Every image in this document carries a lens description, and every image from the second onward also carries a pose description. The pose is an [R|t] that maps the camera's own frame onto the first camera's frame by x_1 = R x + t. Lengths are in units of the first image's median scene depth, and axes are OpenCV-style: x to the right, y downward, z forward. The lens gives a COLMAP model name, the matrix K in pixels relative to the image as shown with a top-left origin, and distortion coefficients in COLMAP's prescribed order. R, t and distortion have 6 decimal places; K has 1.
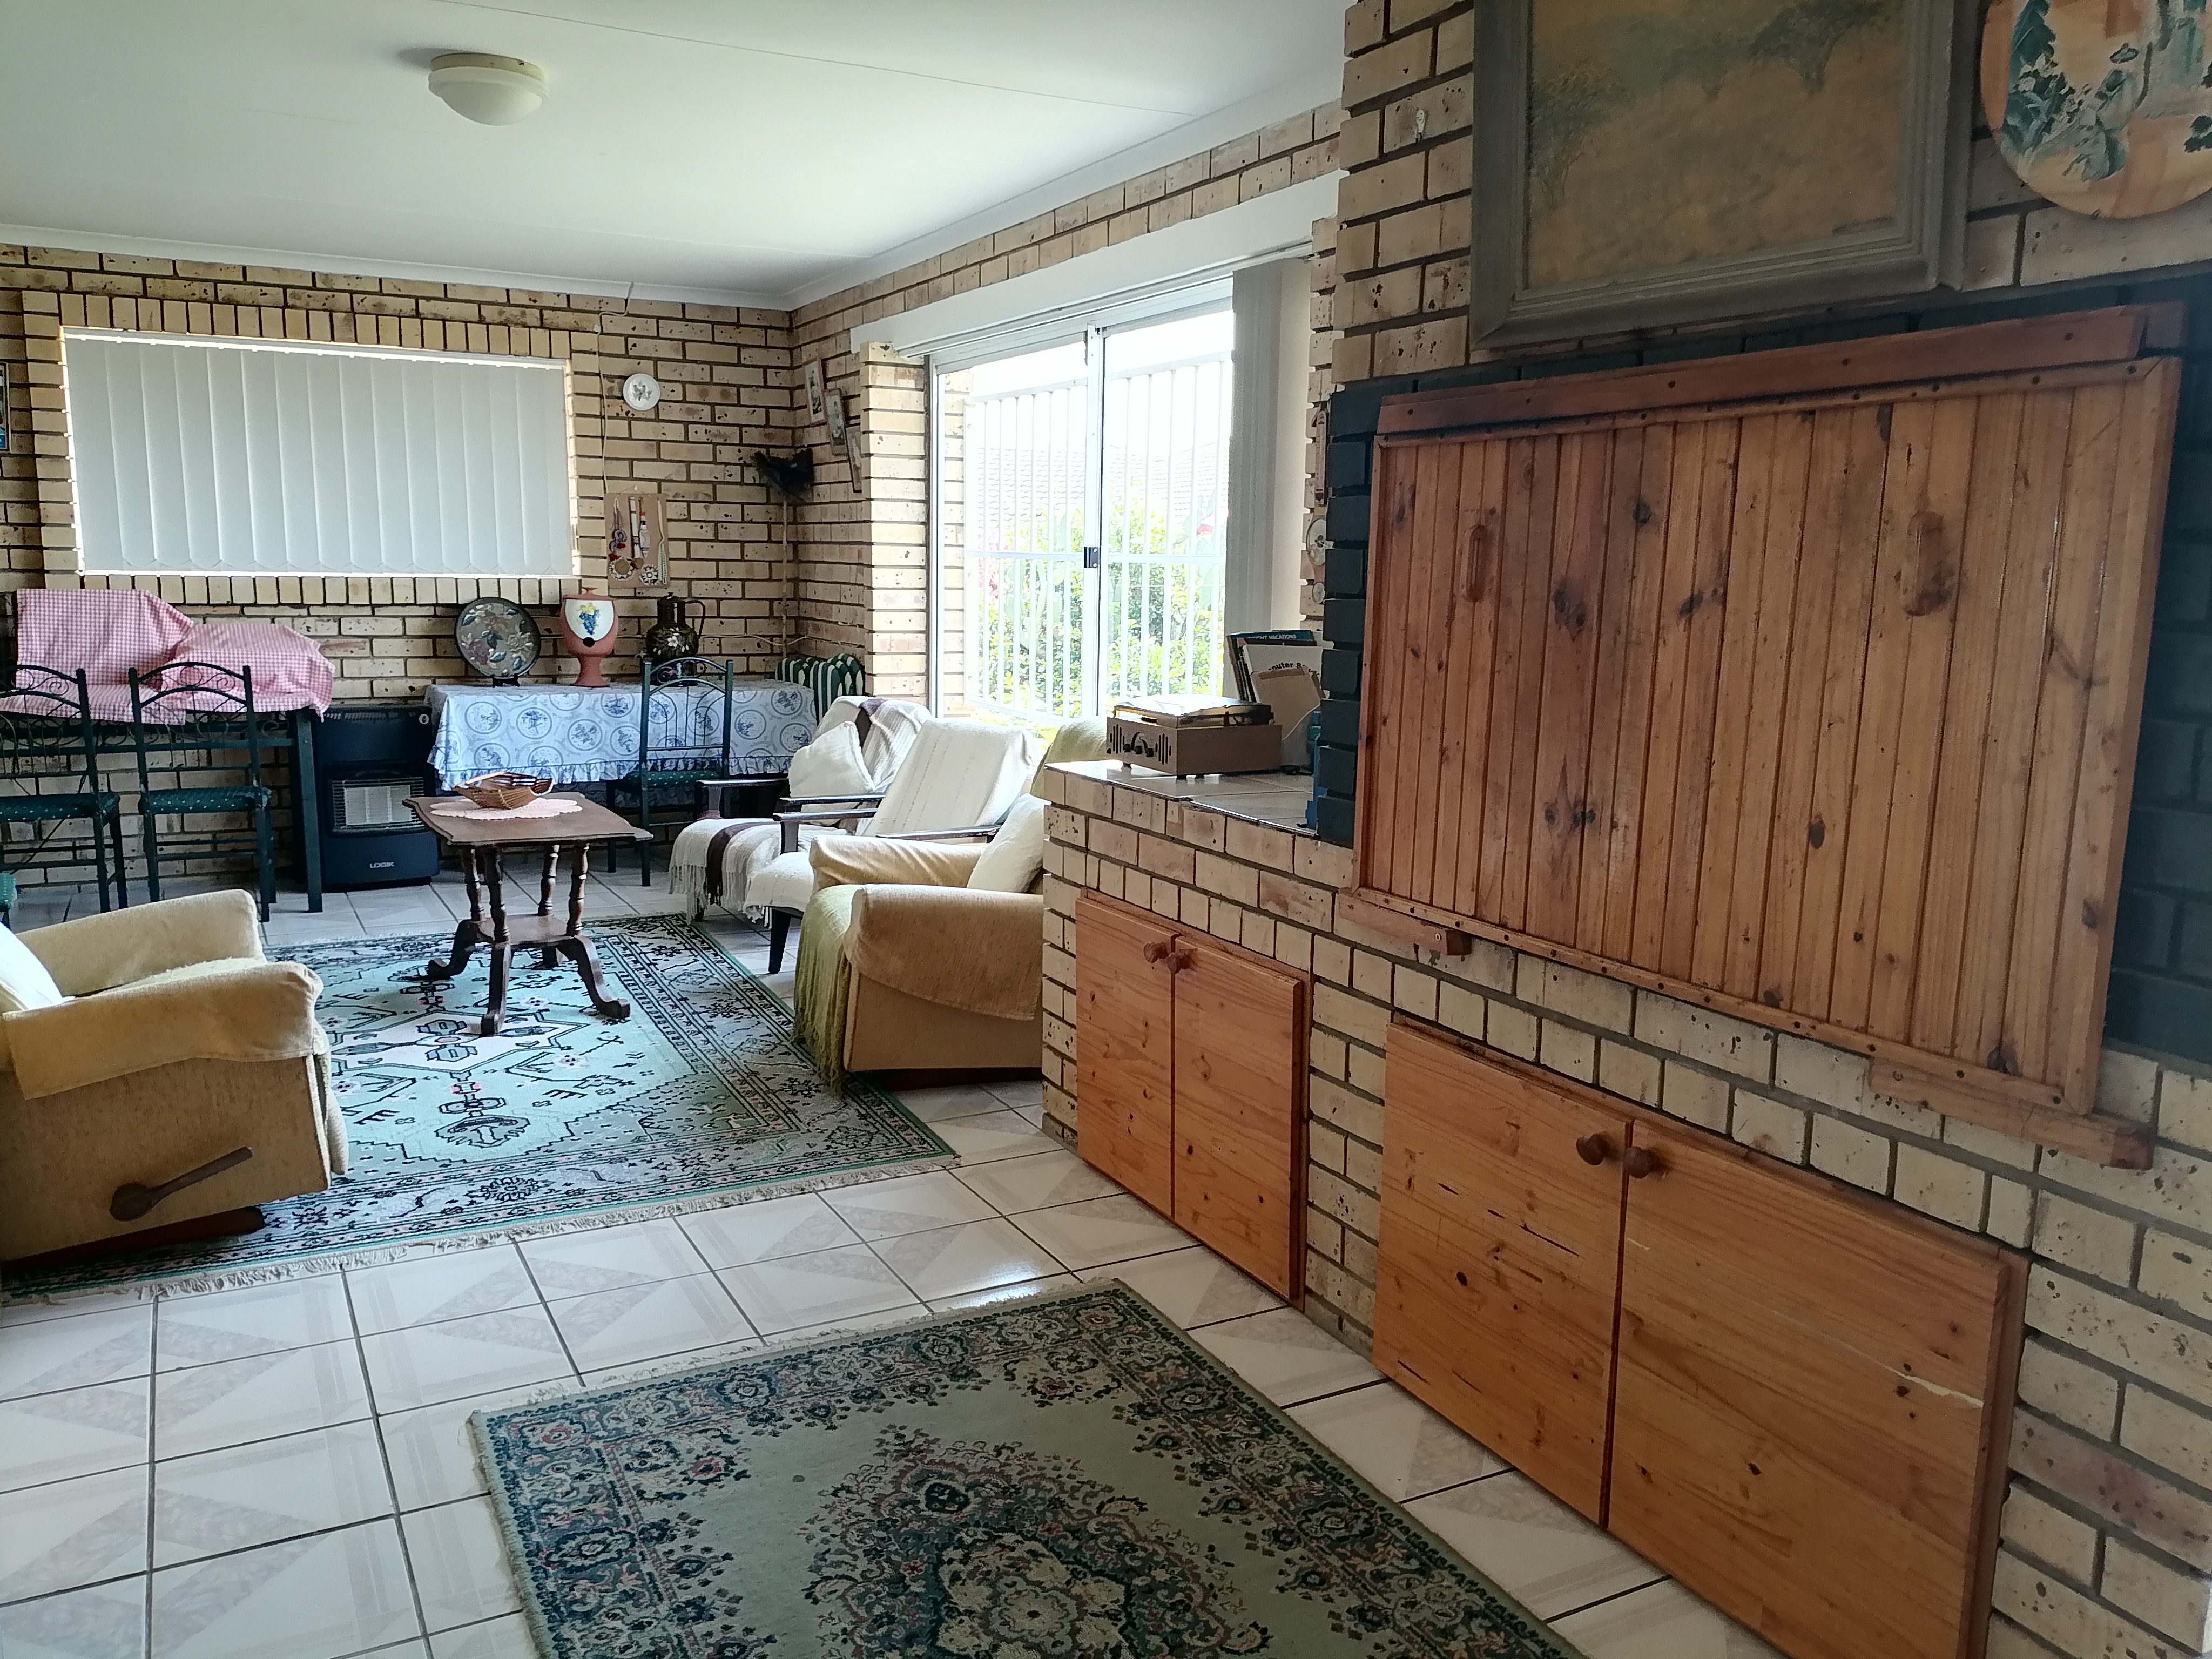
lens RADIAL K [[1659.7, 0, 1115.1], [0, 1659.7, 823.7], [0, 0, 1]] dist [0.043599, -0.043935]
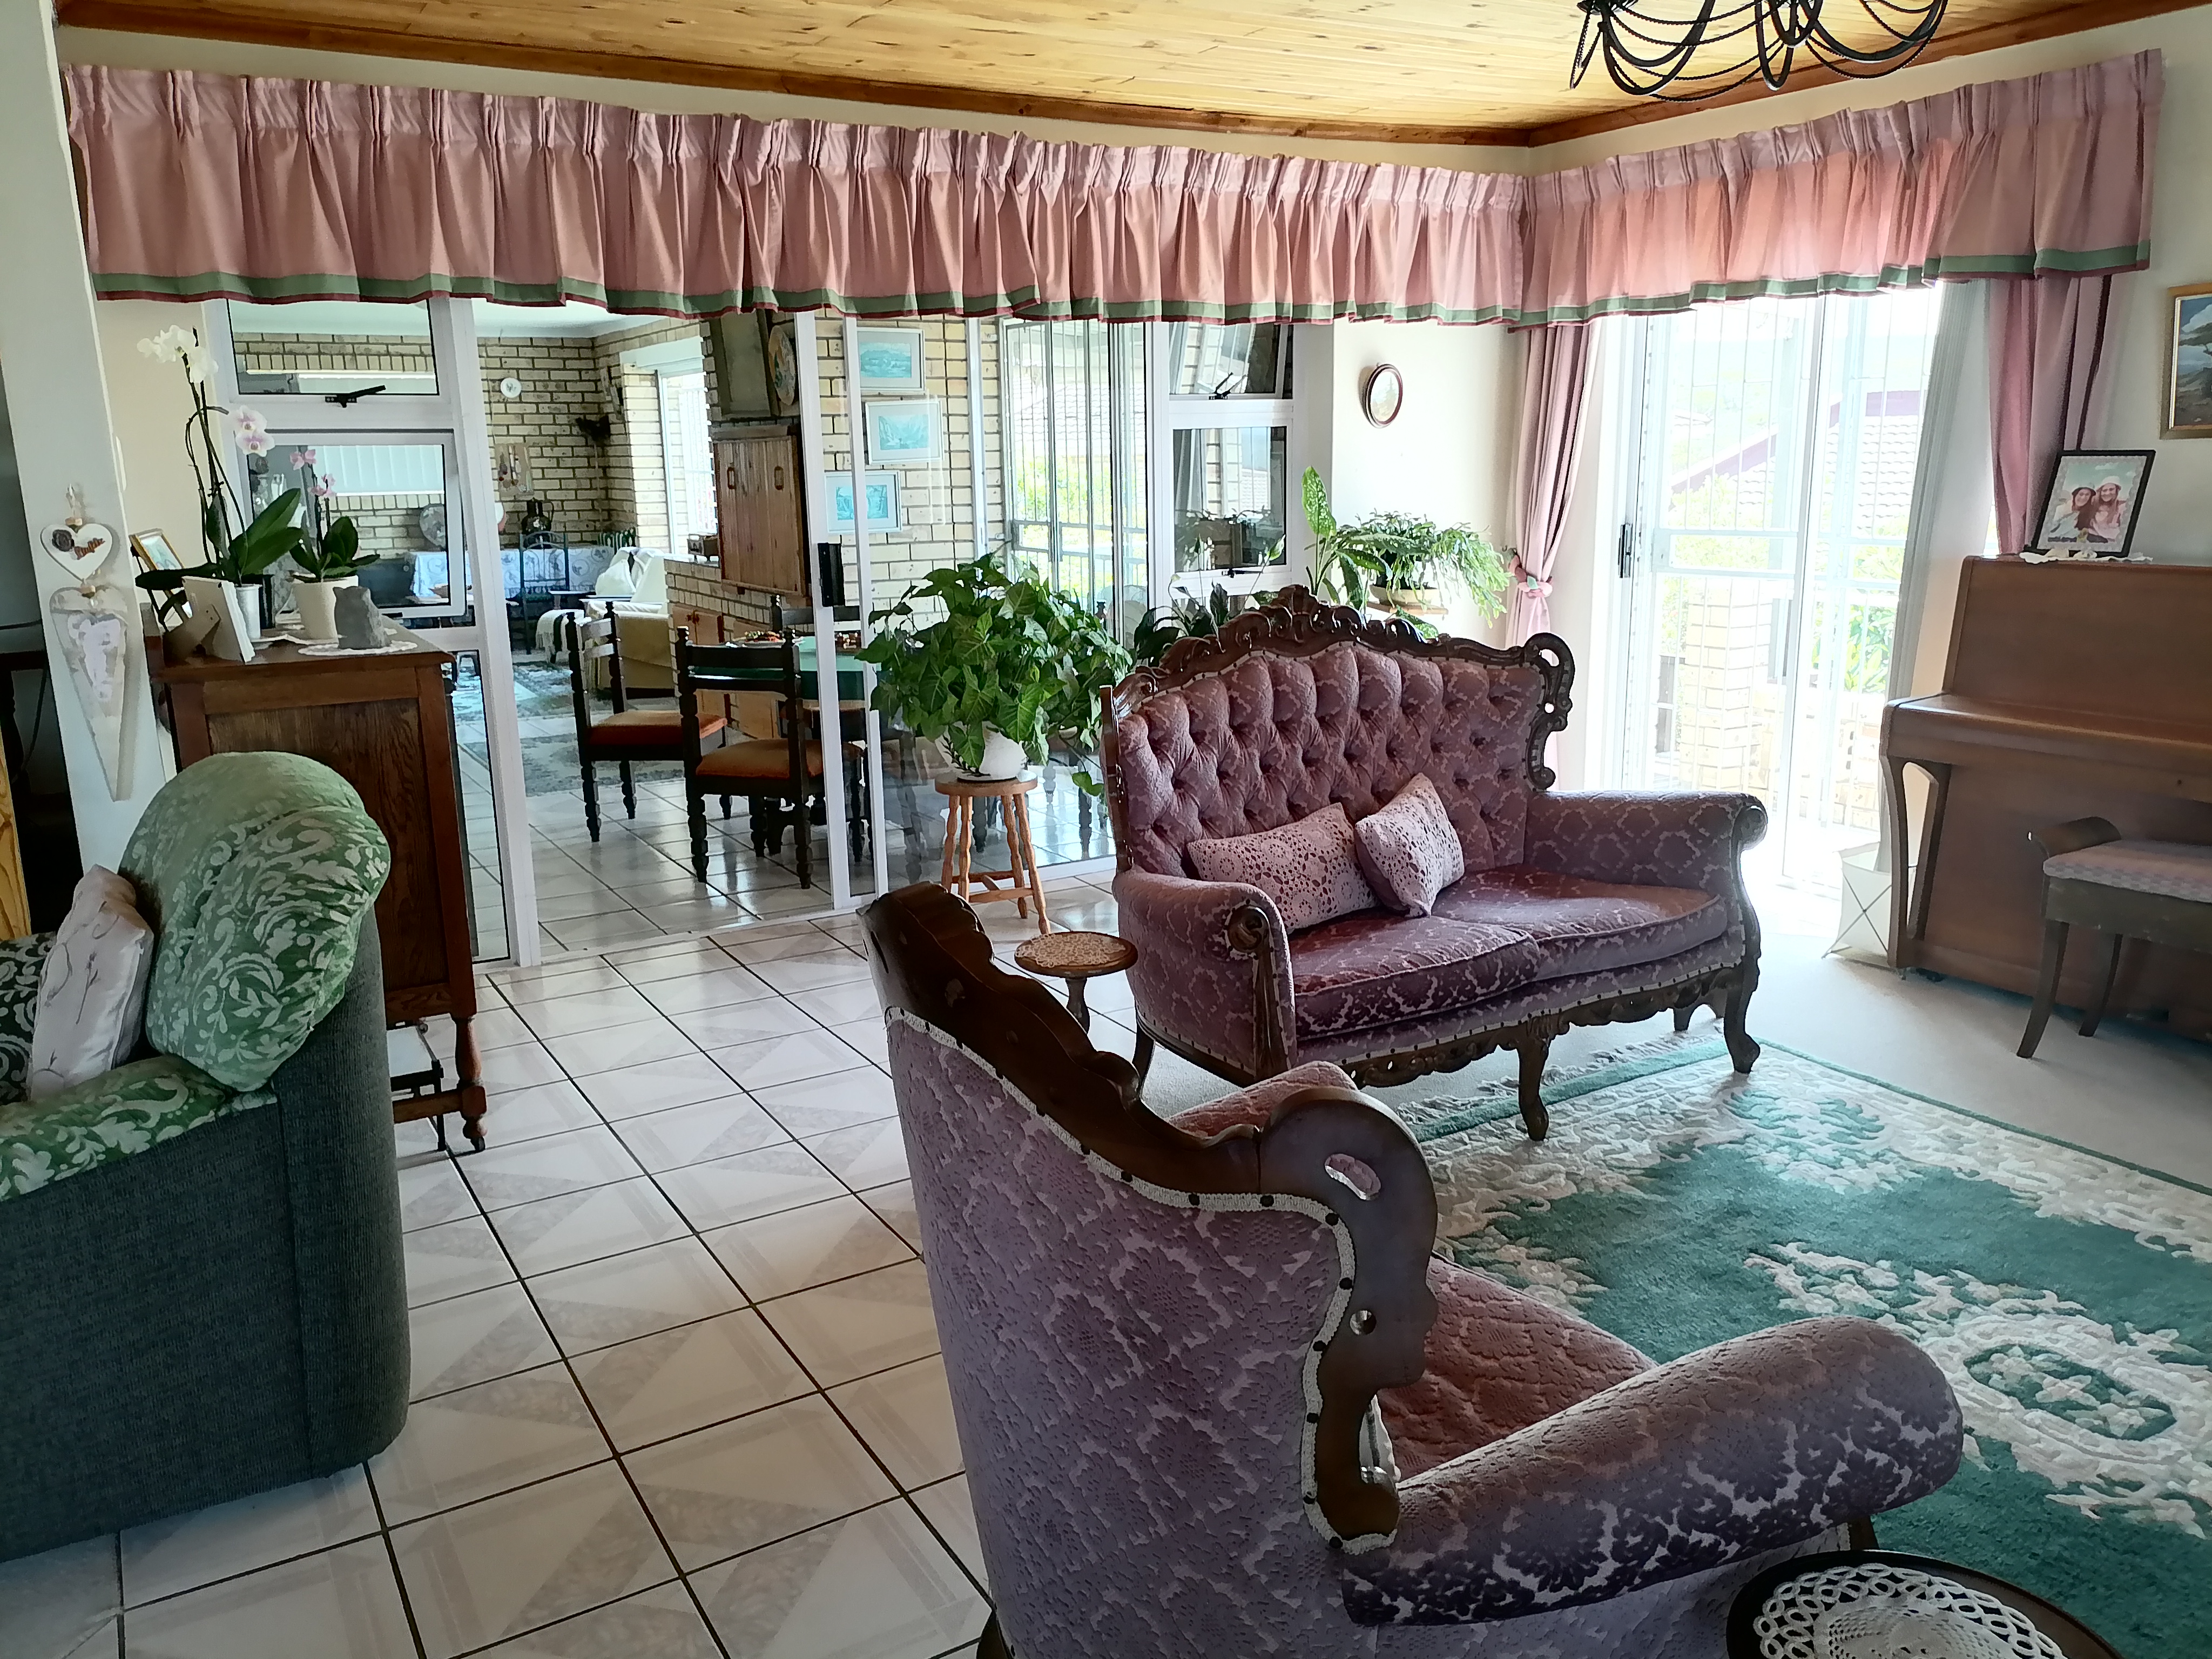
lens RADIAL K [[1659.7, 0, 1089.8], [0, 1659.7, 842.3], [0, 0, 1]] dist [0.043599, -0.043935]
pose [[0.999168, -0.038604, 0.013158, 0.315784], [0.037575, 0.996761, 0.071106, 0.136240], [-0.015860, -0.070553, 0.997382, -0.898427]]
